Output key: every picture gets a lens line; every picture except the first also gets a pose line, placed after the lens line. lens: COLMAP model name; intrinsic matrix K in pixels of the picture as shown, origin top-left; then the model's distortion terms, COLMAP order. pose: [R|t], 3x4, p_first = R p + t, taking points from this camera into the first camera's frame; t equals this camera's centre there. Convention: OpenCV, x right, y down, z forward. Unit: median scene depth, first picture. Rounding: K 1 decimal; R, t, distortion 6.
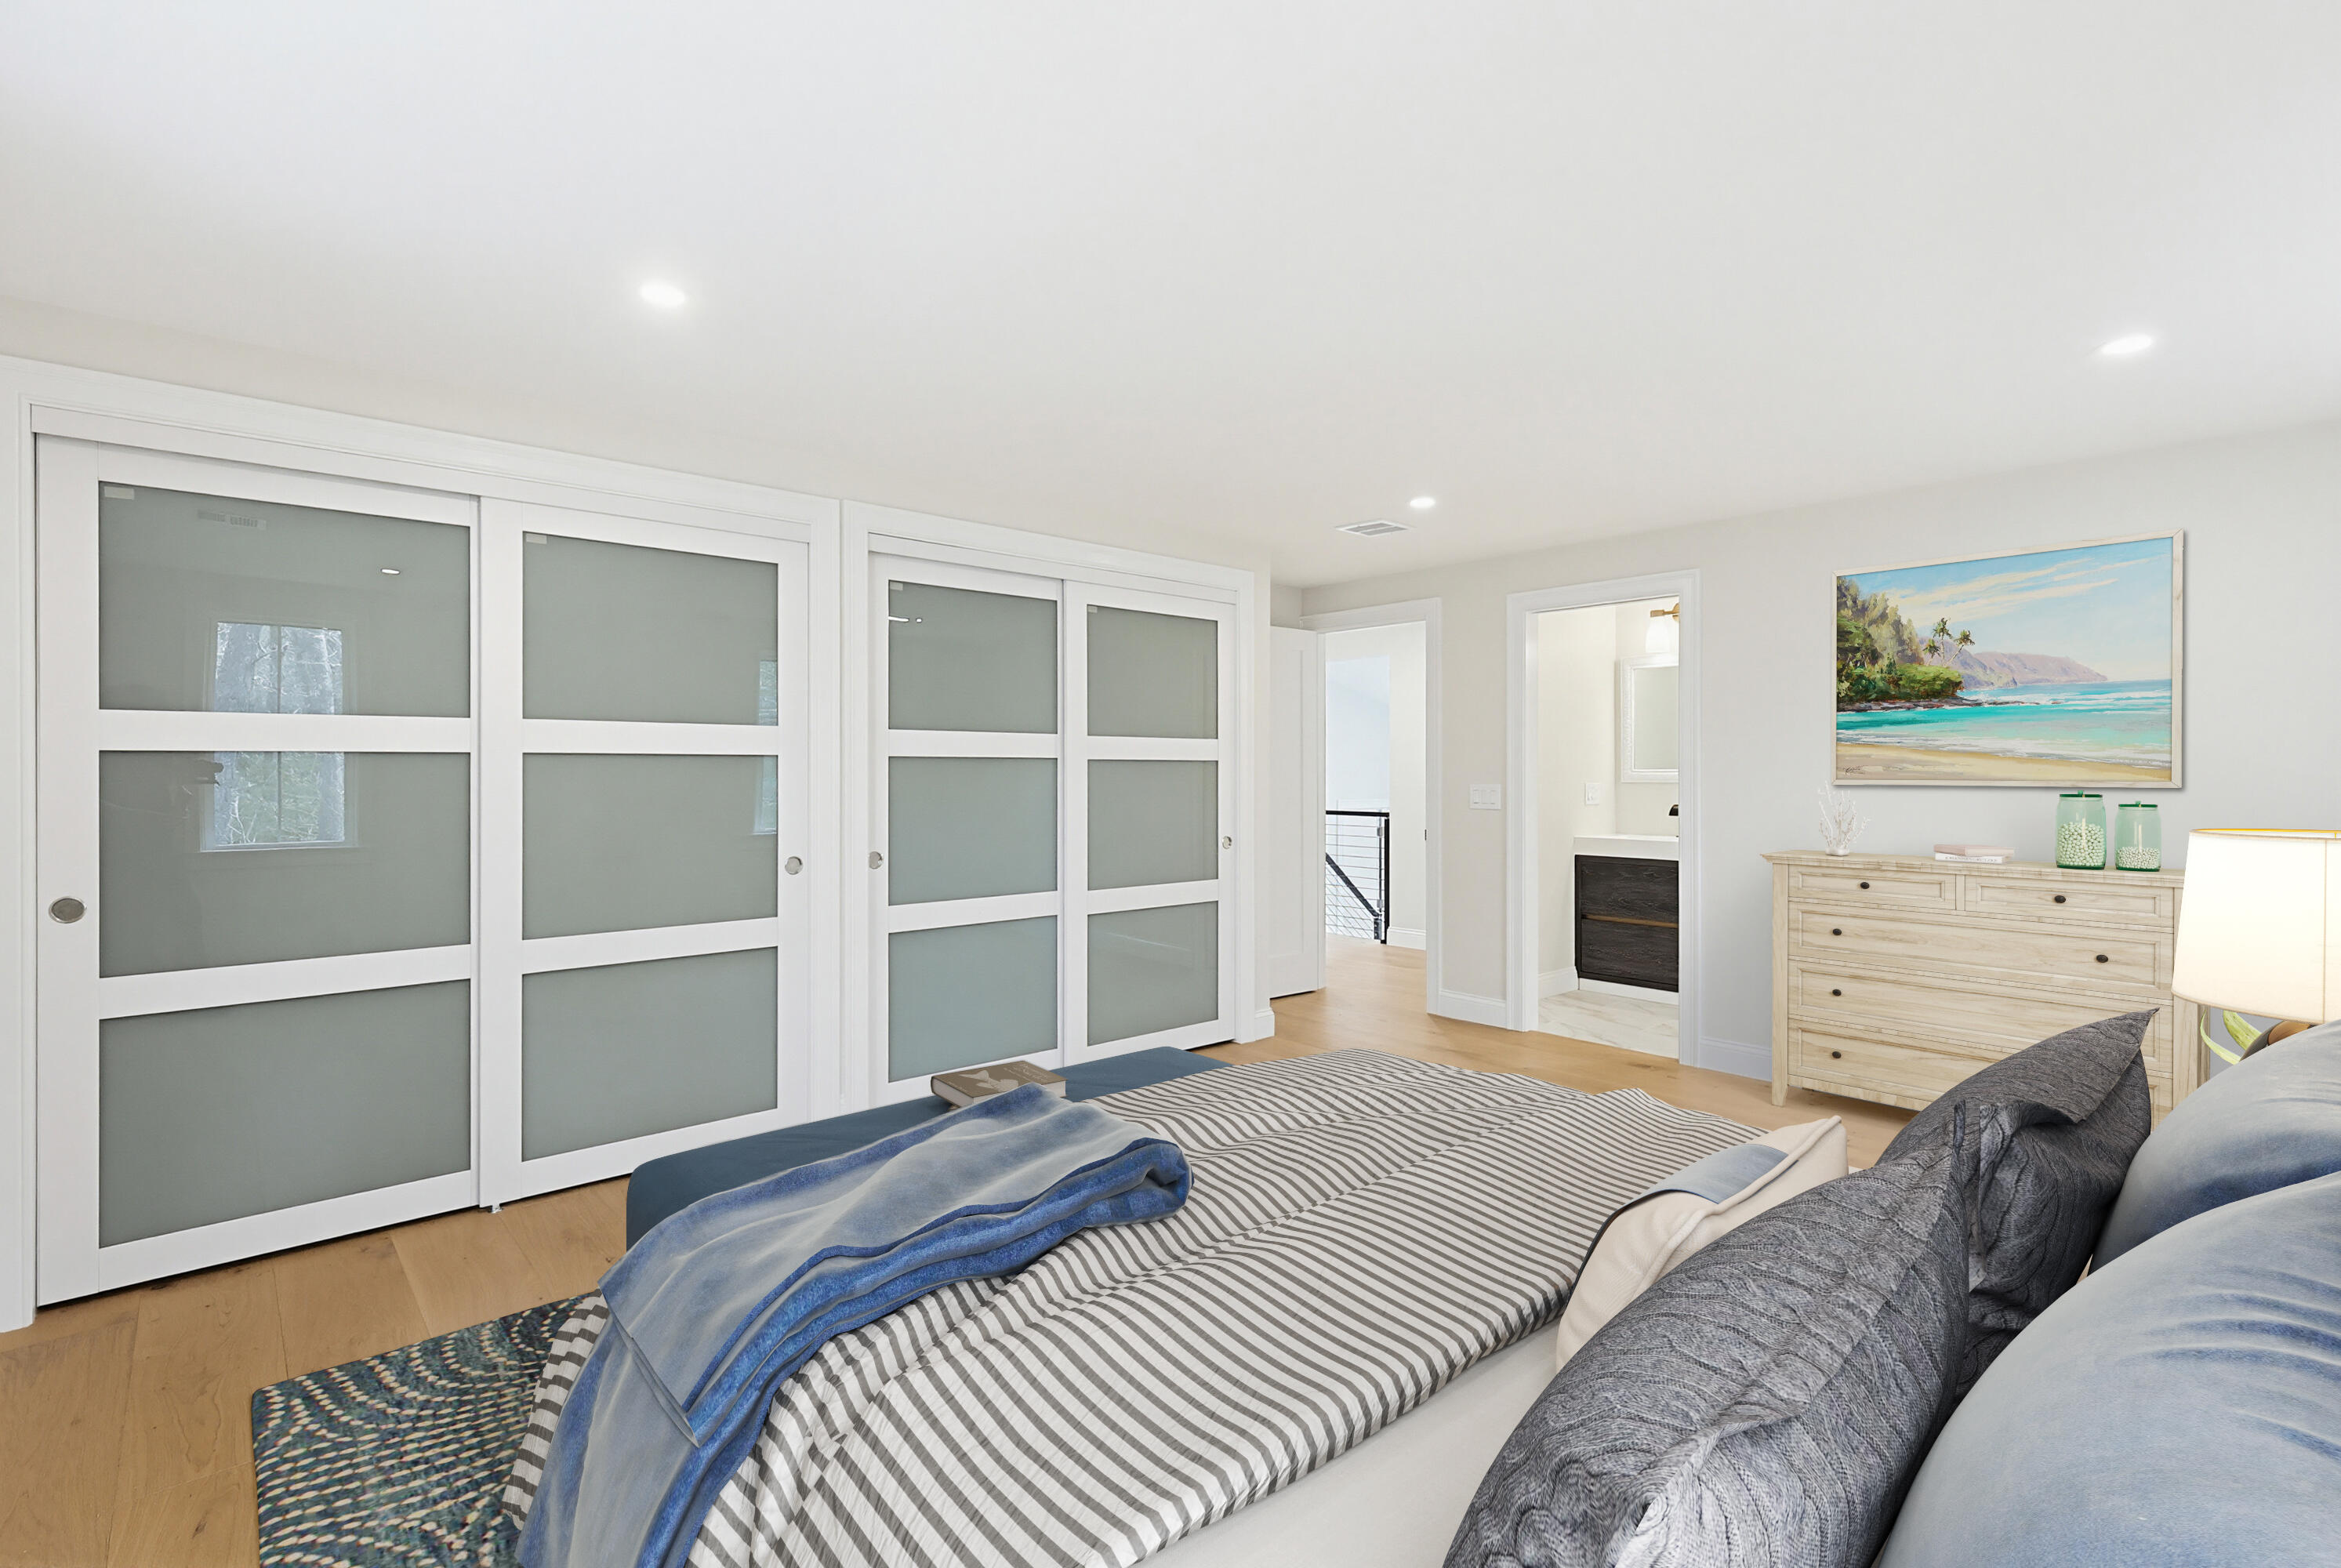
lens RADIAL K [[1115.3, 0, 1176.2], [0, 1115.3, 764.7], [0, 0, 1]] dist [0.022209, 0.000306]
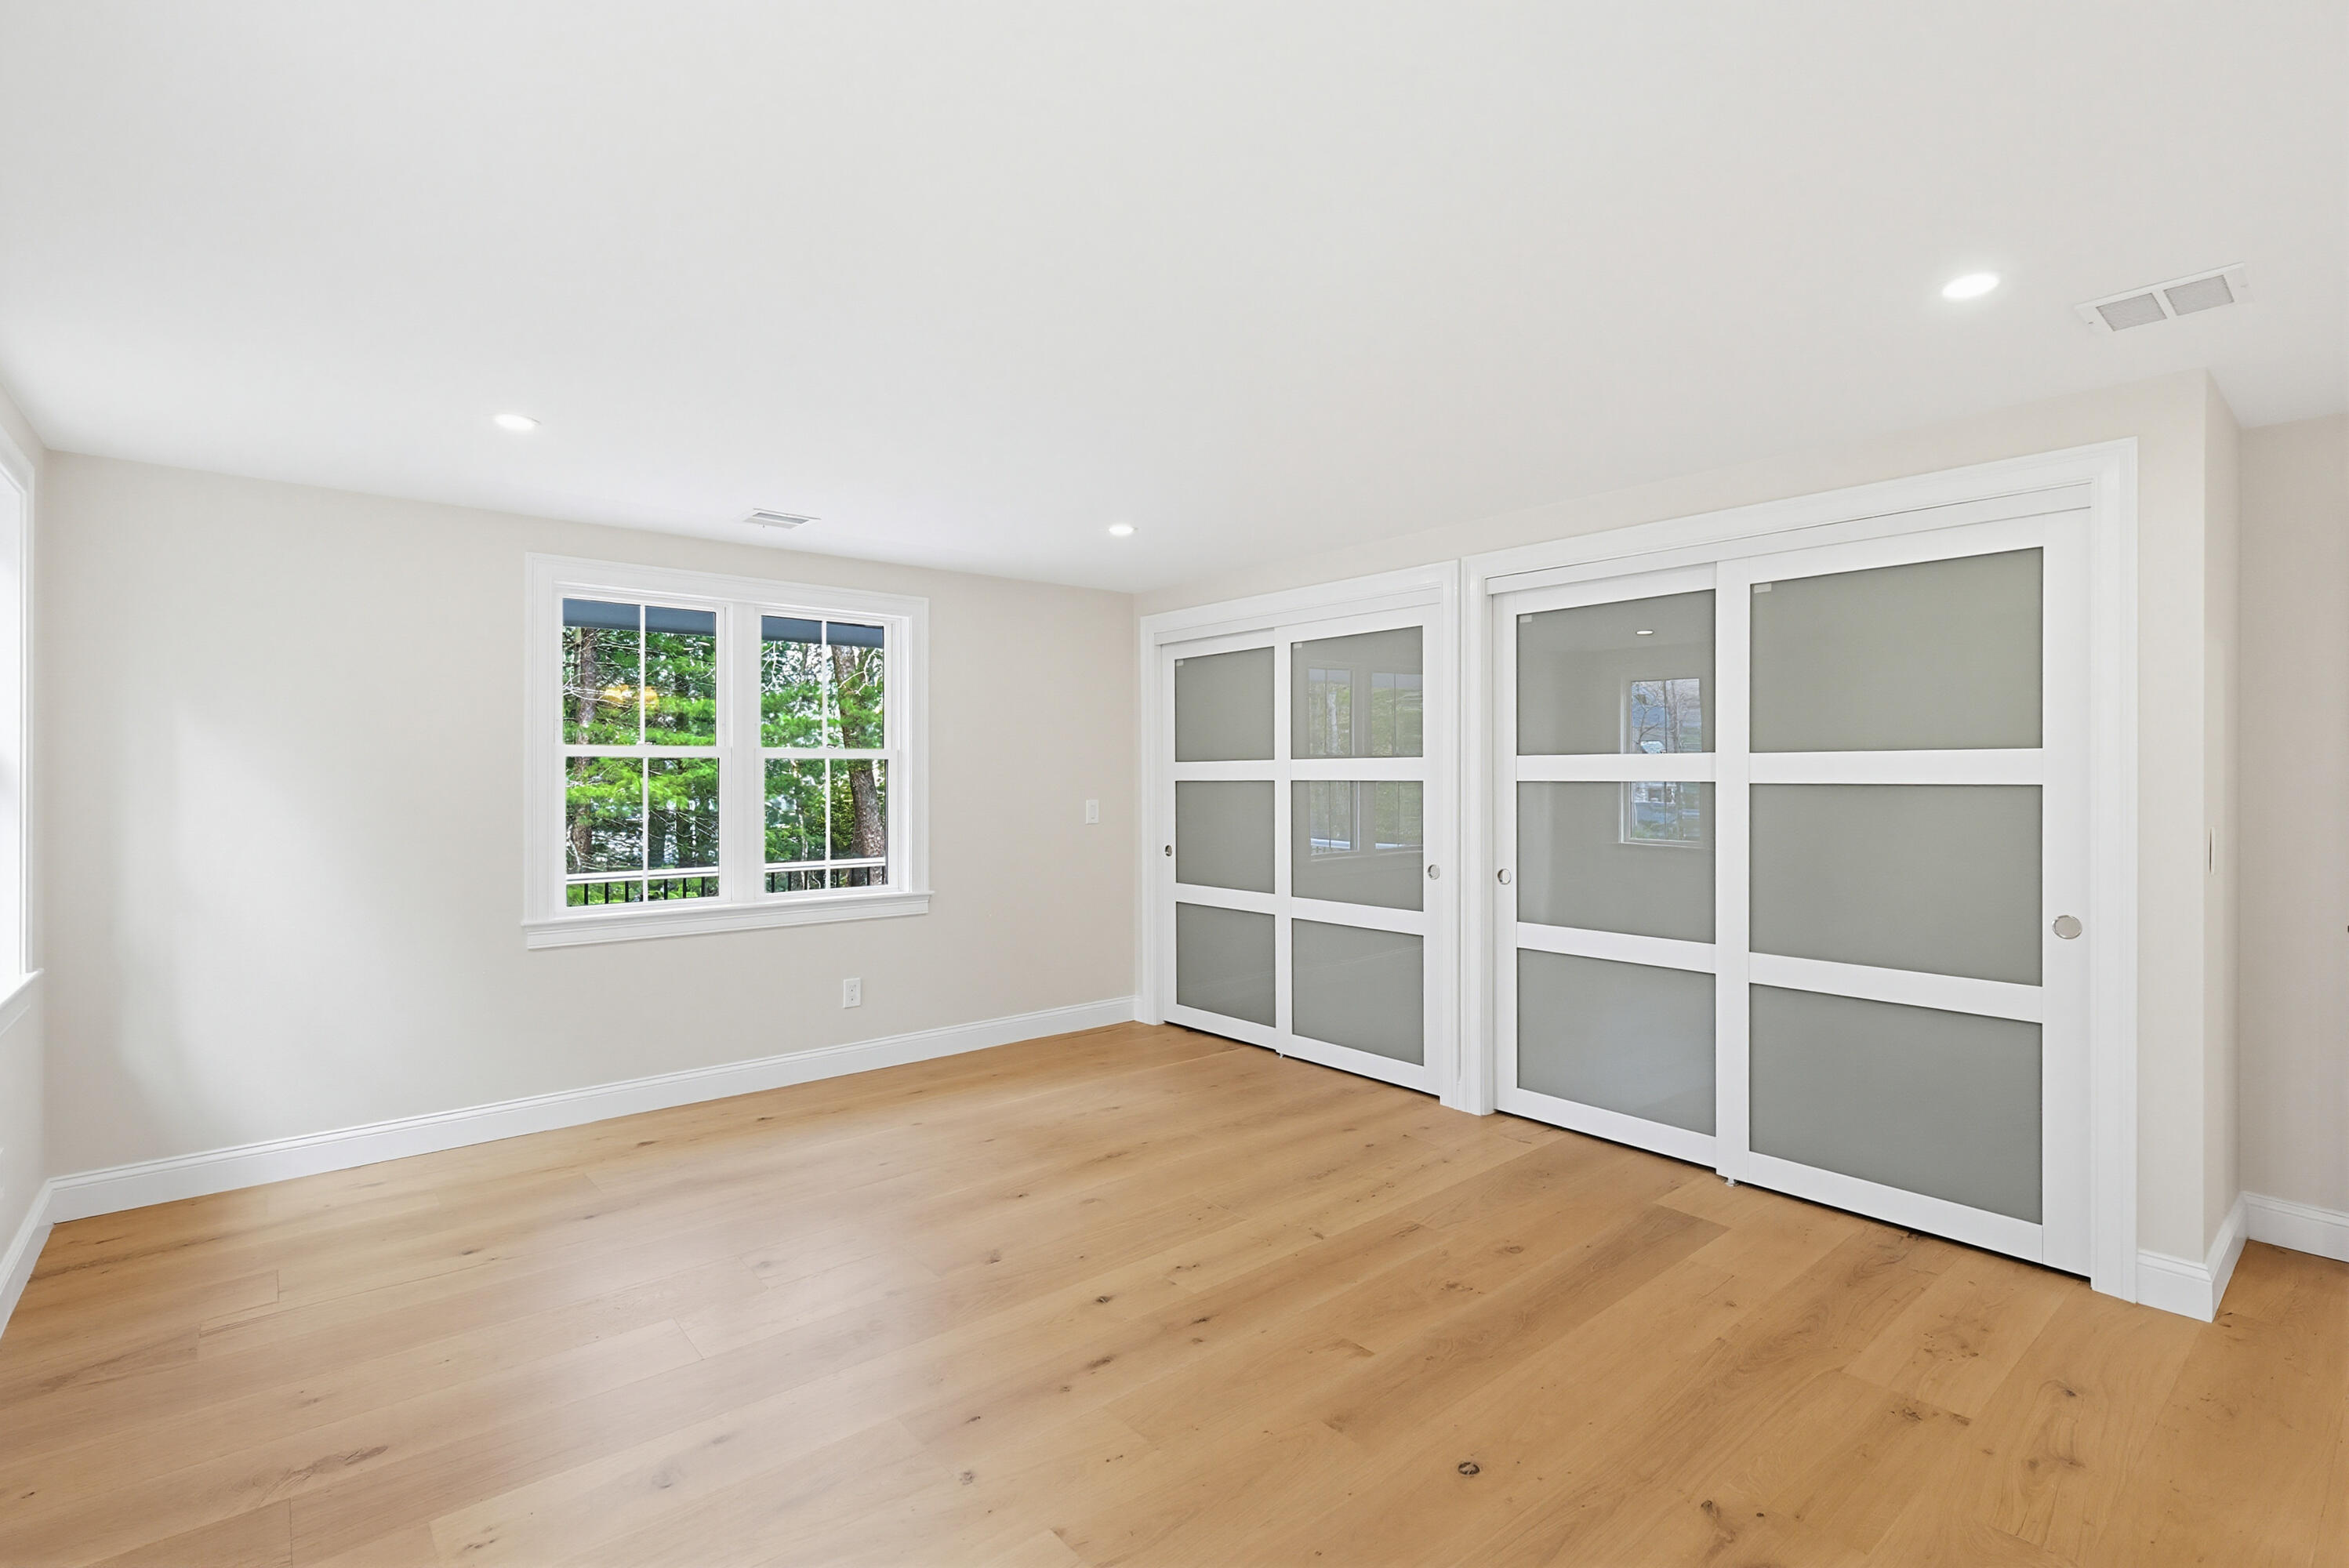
lens RADIAL K [[1100.0, 0, 1184.6], [0, 1100.0, 781.1], [0, 0, 1]] dist [0.001572, 0.000588]
pose [[-0.034504, -0.008999, -0.999364, 0.785707], [-0.008901, 0.999923, -0.008696, 0.004147], [0.999365, 0.008596, -0.034582, 0.701772]]
